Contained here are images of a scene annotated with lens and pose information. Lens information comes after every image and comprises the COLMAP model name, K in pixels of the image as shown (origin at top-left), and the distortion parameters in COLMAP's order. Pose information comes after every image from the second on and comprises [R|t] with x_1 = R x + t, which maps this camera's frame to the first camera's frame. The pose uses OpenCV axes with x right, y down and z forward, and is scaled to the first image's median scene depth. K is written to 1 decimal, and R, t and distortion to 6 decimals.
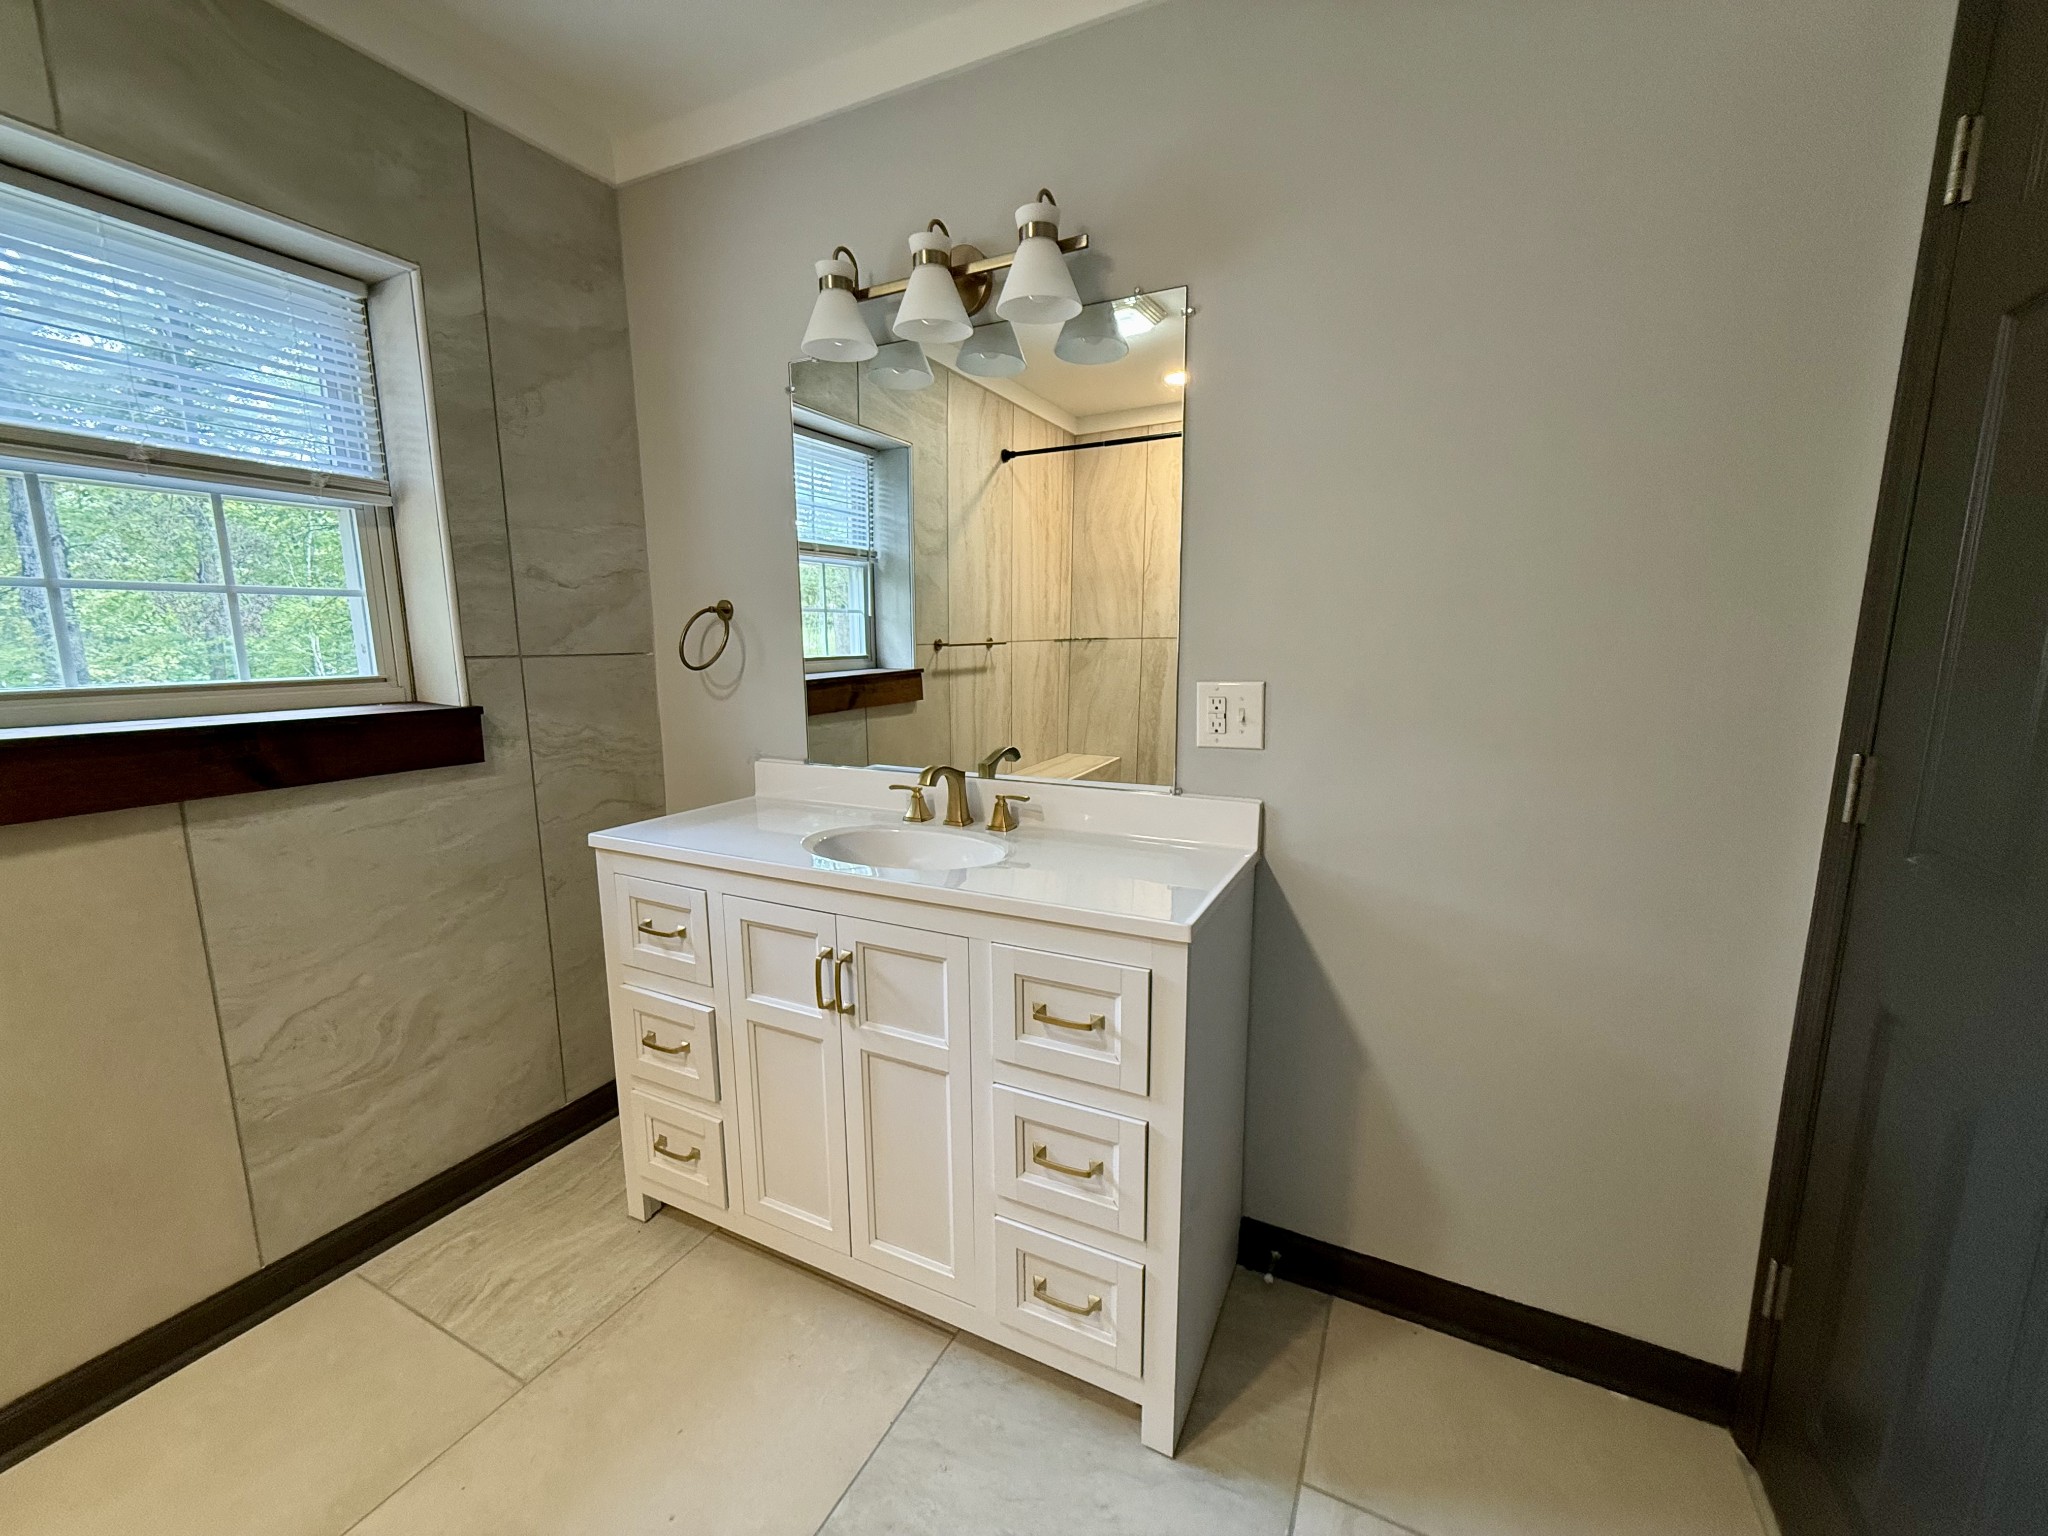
lens RADIAL K [[818.6, 0, 1033.3], [0, 818.6, 769.4], [0, 0, 1]] dist [-0.000197, -0.000309]
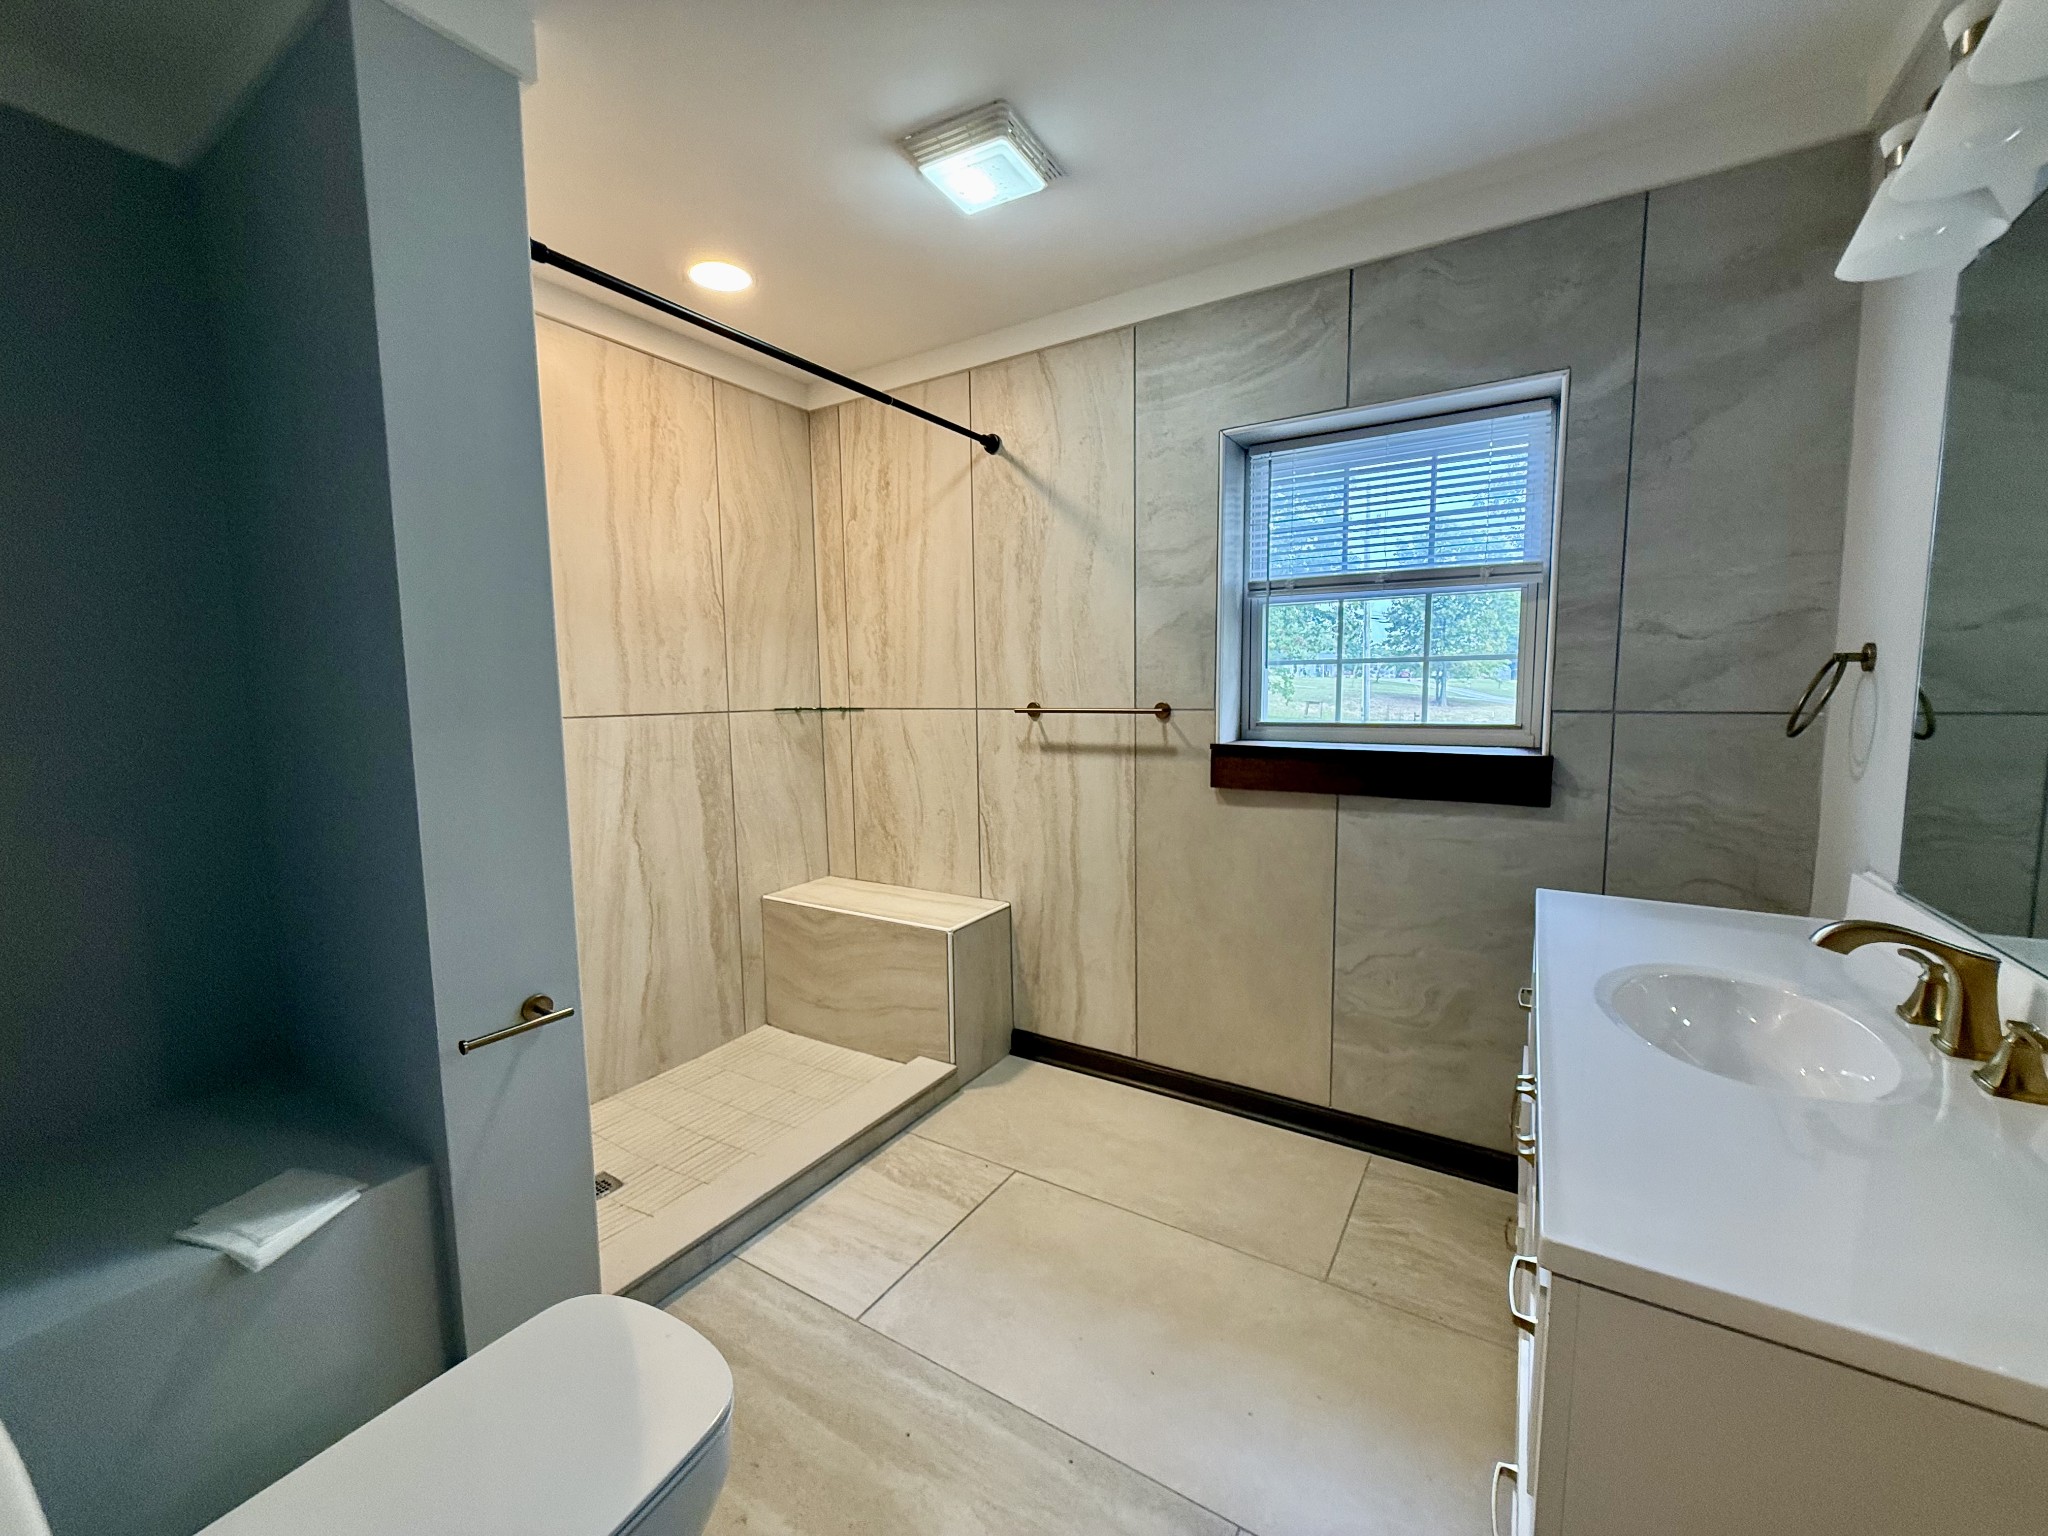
lens RADIAL K [[818.6, 0, 1033.3], [0, 818.6, 769.4], [0, 0, 1]] dist [-0.000197, -0.000309]
pose [[-0.091861, 0.101632, -0.990572, 0.487169], [-0.152441, 0.981617, 0.114850, -0.083921], [0.984034, 0.161554, -0.074679, 0.428966]]
